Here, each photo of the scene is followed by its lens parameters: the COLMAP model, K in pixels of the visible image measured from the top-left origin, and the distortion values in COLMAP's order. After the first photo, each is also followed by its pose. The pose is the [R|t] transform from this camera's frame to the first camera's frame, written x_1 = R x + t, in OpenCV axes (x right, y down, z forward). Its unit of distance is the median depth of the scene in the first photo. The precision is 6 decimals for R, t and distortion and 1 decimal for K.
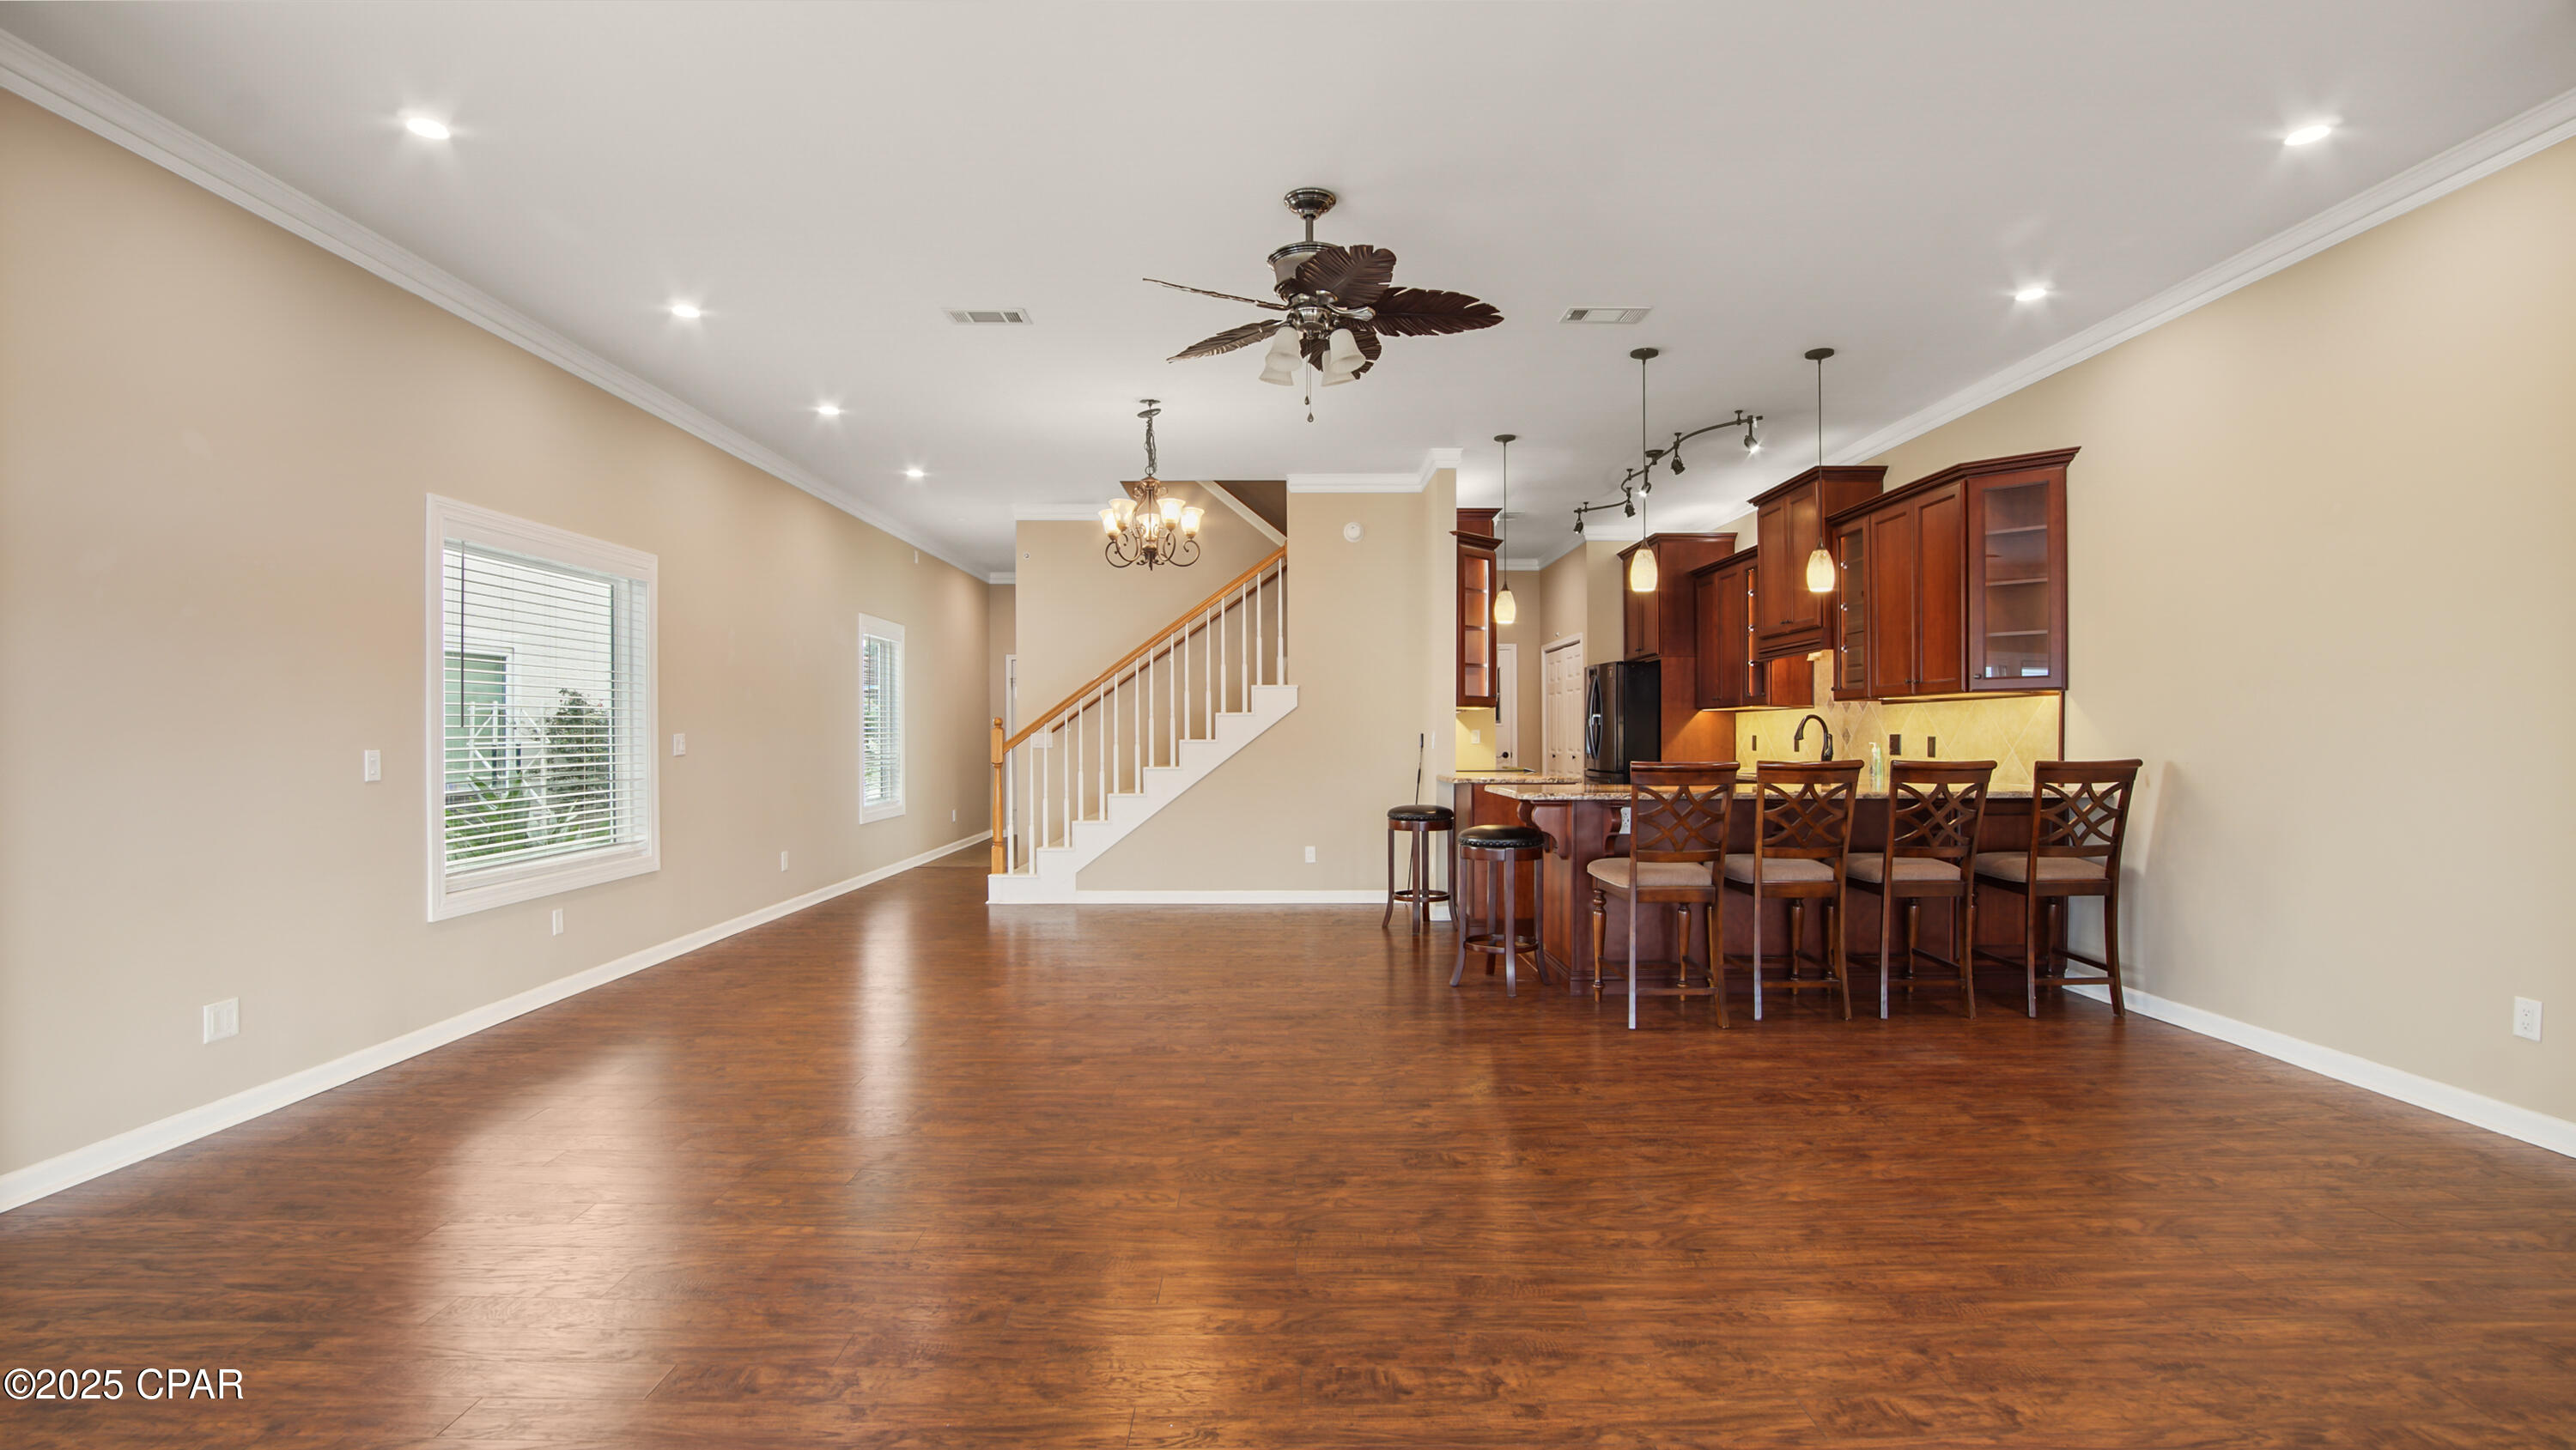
lens RADIAL K [[1203.2, 0, 1272.3], [0, 1203.2, 716.9], [0, 0, 1]] dist [-0.005010, 0.000375]
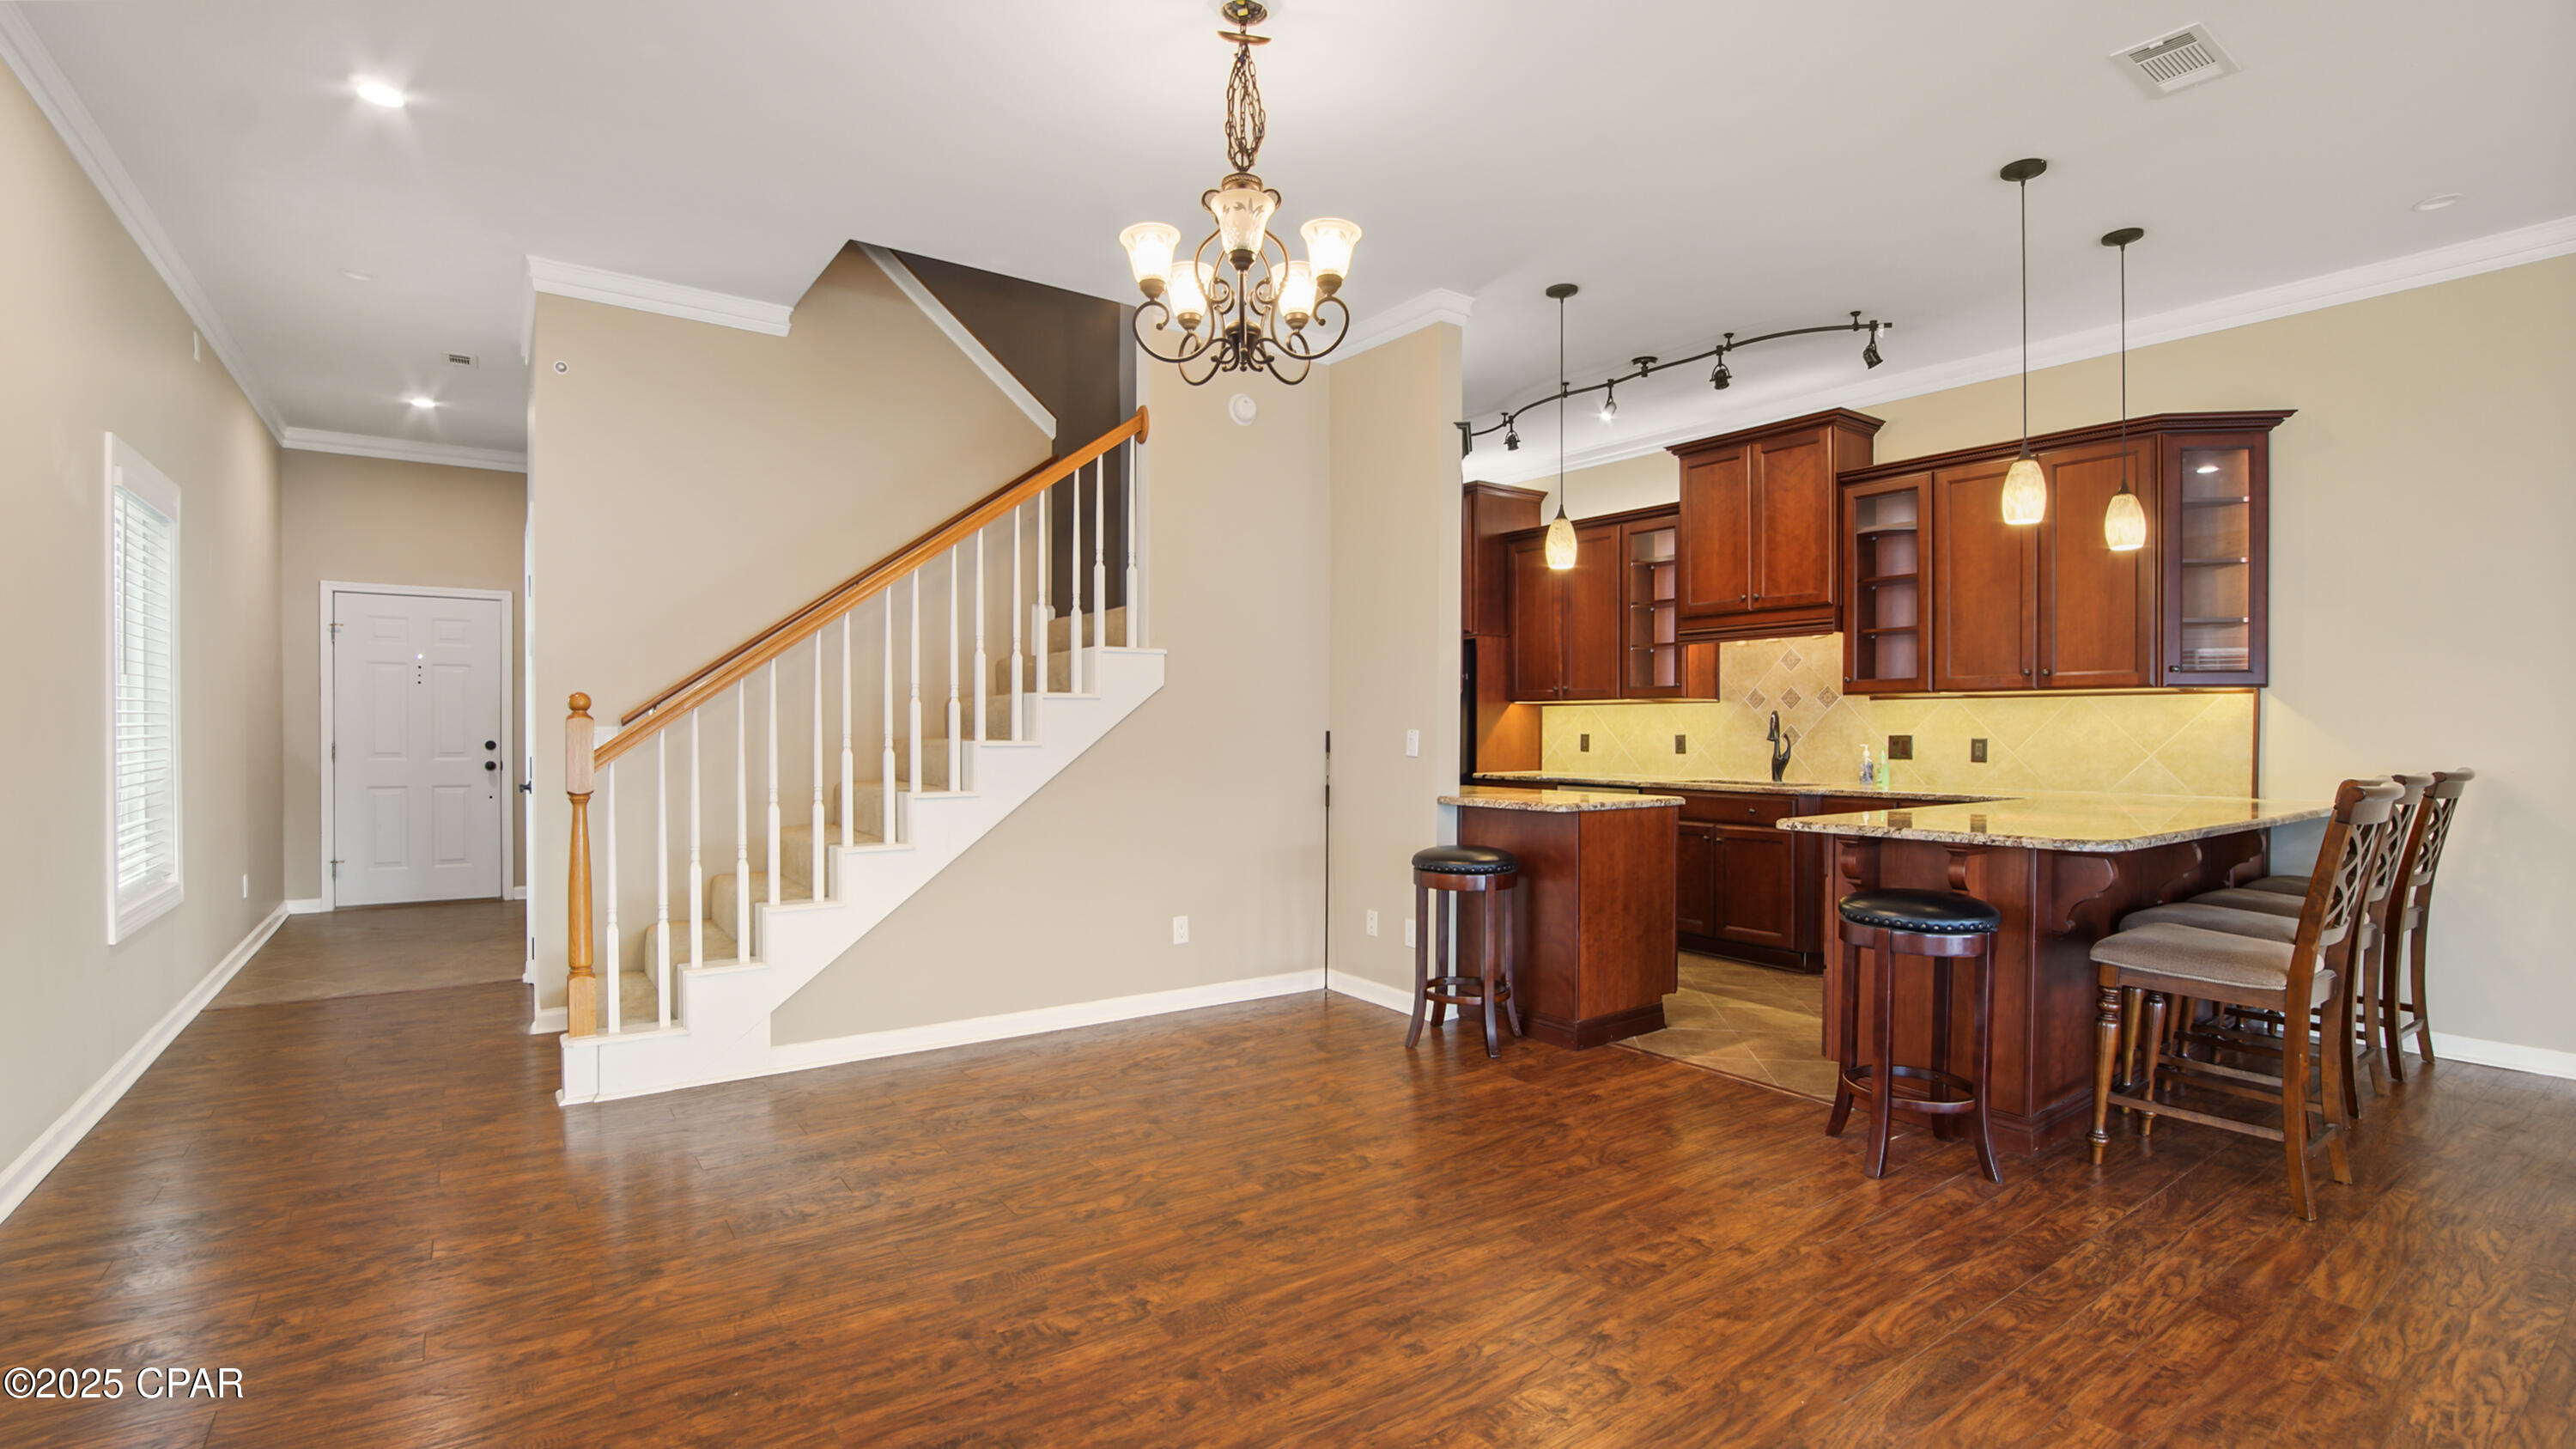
lens RADIAL K [[1178.9, 0, 1288.0], [0, 1178.9, 724.5], [0, 0, 1]] dist [-0.025533, 0.000137]
pose [[0.811389, 0.005965, 0.584476, -0.272659], [-0.013924, 0.999861, 0.009125, 0.004557], [-0.584341, -0.015542, 0.811359, 0.488396]]
